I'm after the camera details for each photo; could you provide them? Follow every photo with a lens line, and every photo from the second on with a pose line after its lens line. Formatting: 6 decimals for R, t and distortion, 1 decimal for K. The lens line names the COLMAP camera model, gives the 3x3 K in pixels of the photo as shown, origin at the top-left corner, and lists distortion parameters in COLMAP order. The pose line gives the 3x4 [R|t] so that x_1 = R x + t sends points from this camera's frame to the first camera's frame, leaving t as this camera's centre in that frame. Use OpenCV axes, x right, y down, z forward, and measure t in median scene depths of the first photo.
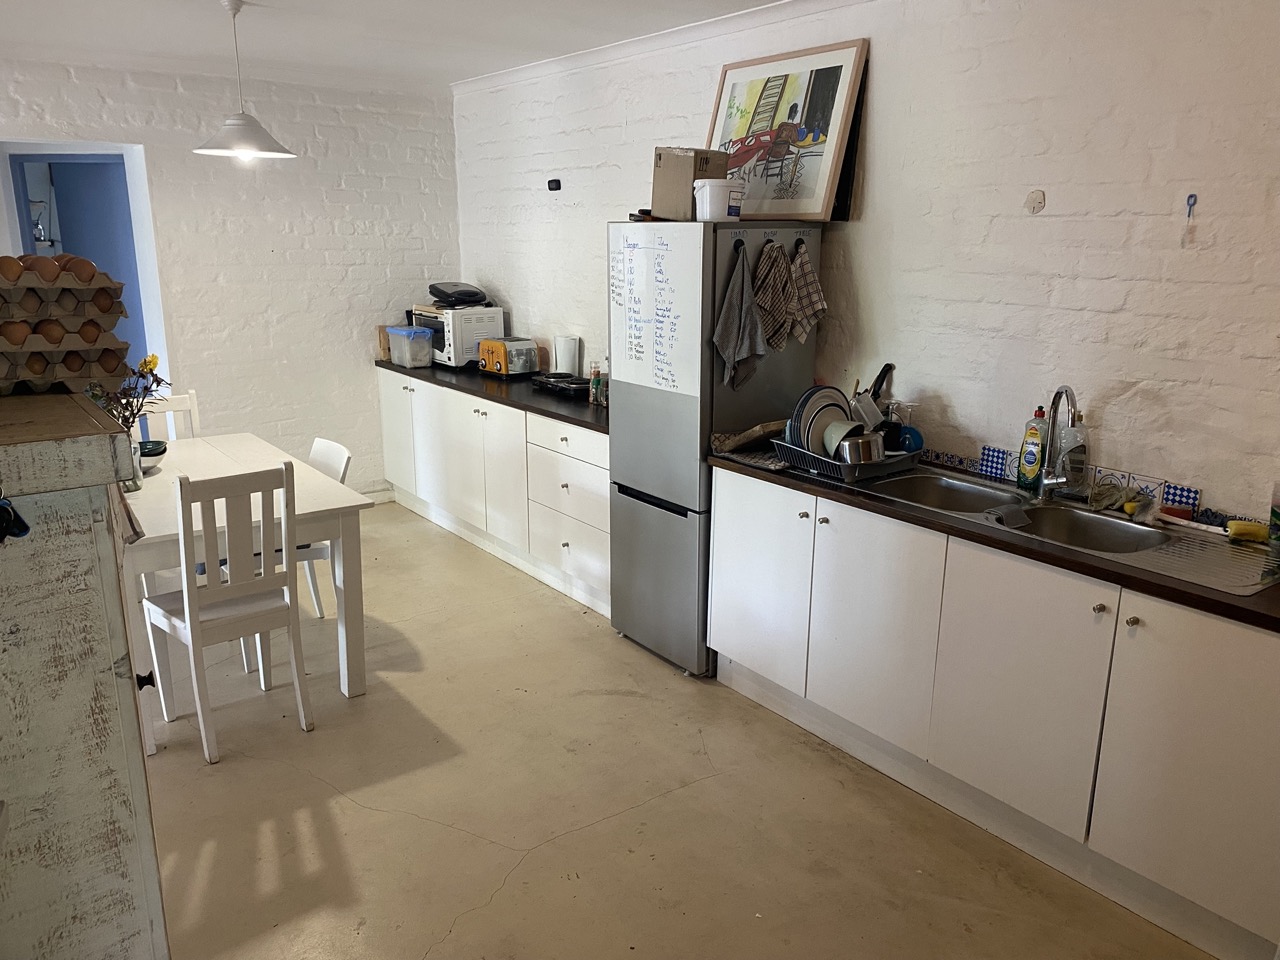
lens RADIAL K [[970.6, 0, 656.5], [0, 970.6, 485.1], [0, 0, 1]] dist [0.049098, -0.050081]
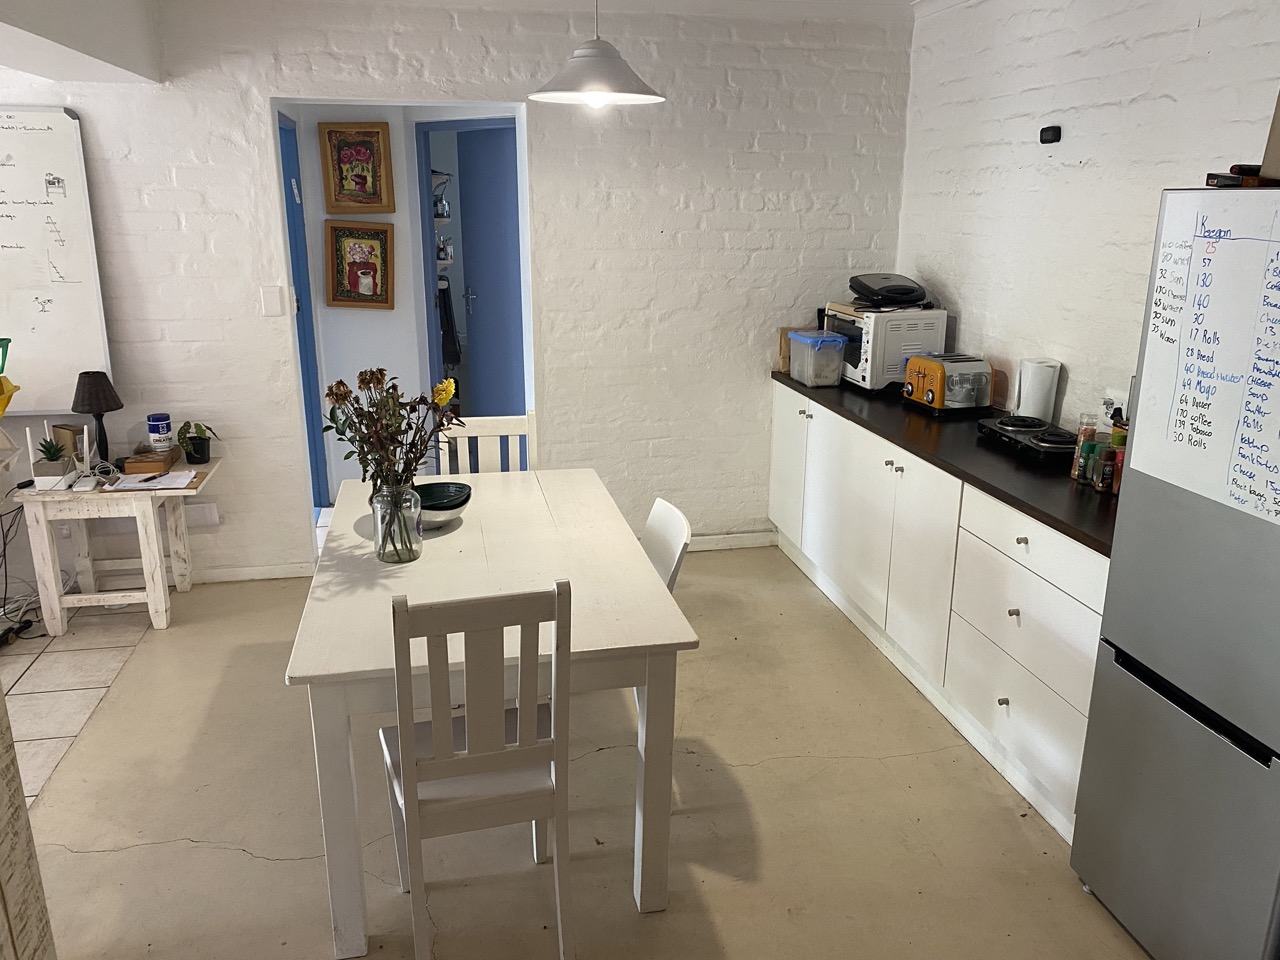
lens RADIAL K [[970.5, 0, 645.9], [0, 970.5, 478.4], [0, 0, 1]] dist [0.037905, -0.042956]
pose [[0.900450, 0.116067, -0.419188, -0.045981], [-0.106859, 0.993234, 0.045471, -0.074490], [0.421629, 0.003850, 0.906760, 0.275652]]
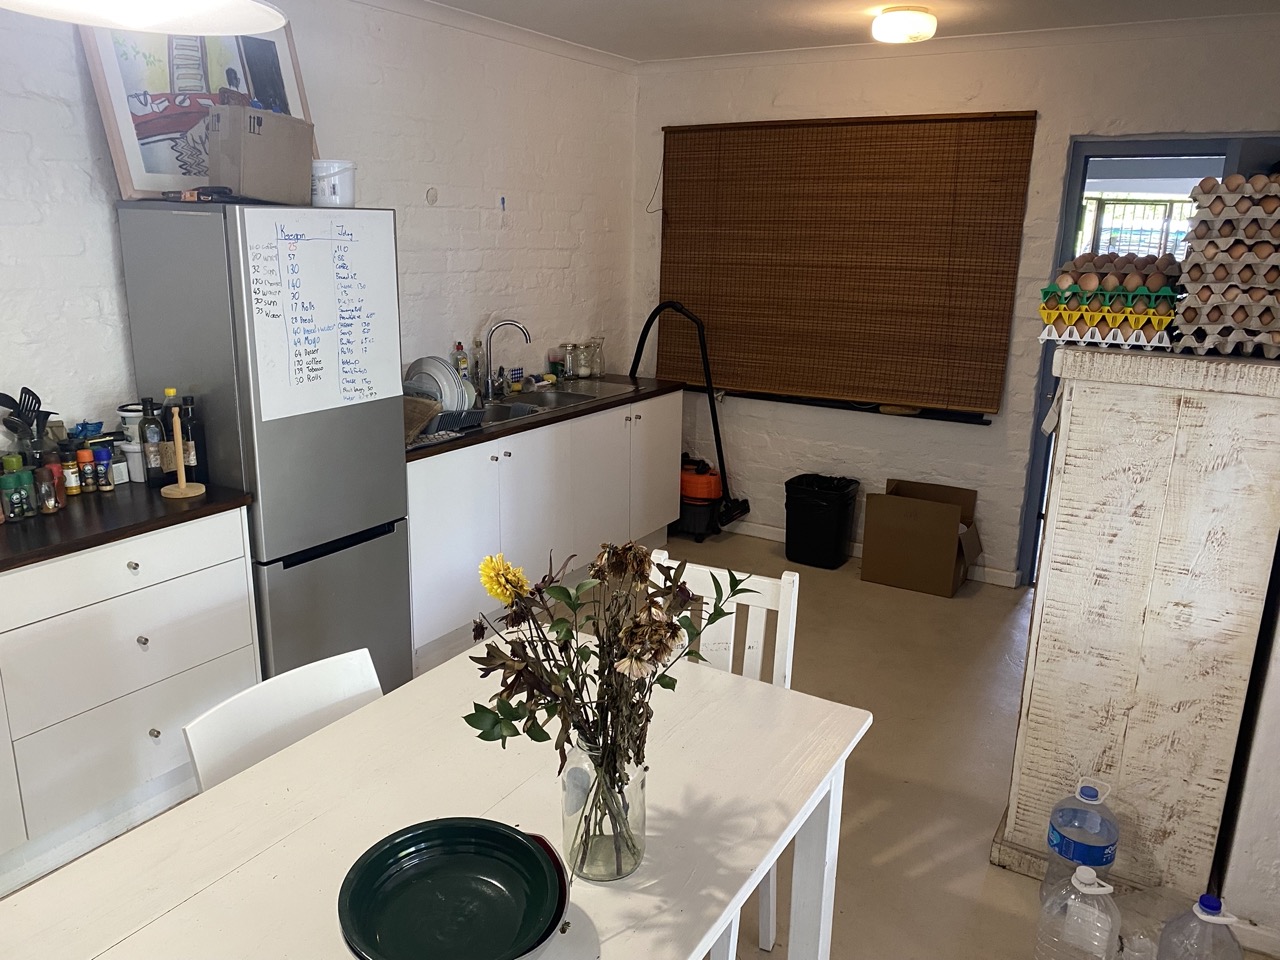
lens RADIAL K [[993.9, 0, 634.5], [0, 993.9, 481.2], [0, 0, 1]] dist [0.001478, 0.005655]
pose [[-0.360711, -0.251017, 0.898264, -0.620238], [0.213694, 0.915240, 0.341572, -0.197952], [-0.907867, 0.315162, -0.276496, 0.730759]]
